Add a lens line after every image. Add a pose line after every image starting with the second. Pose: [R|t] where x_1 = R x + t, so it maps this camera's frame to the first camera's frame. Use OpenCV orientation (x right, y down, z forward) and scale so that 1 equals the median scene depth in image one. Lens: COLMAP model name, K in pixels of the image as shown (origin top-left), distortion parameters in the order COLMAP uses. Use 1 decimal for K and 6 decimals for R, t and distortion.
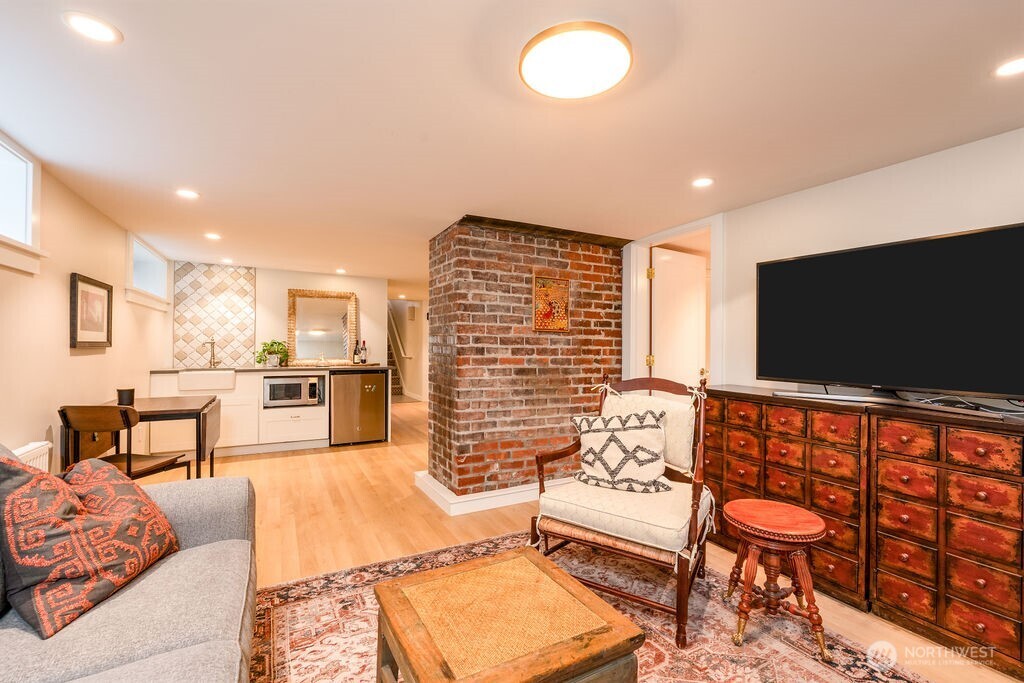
lens RADIAL K [[449.1, 0, 513.7], [0, 449.1, 344.4], [0, 0, 1]] dist [-0.007330, 0.001163]
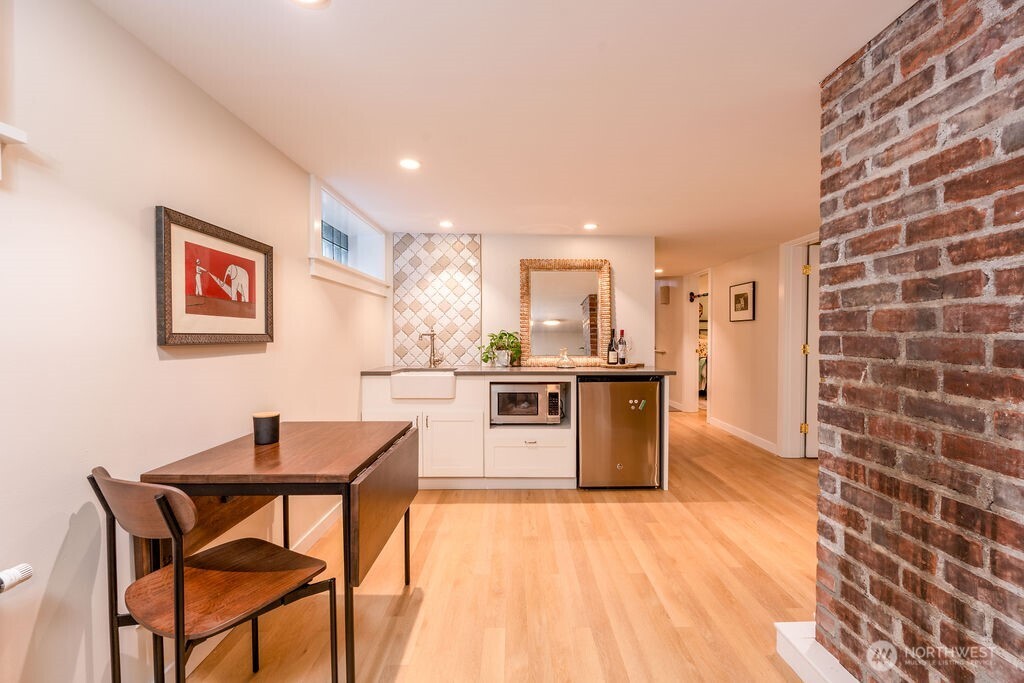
lens RADIAL K [[449.1, 0, 512.6], [0, 449.1, 342.1], [0, 0, 1]] dist [-0.007330, 0.001163]
pose [[0.882215, -0.000037, -0.470847, -0.183576], [0.006876, 0.999894, 0.012804, -0.000113], [0.470797, -0.014534, 0.882122, 0.374281]]
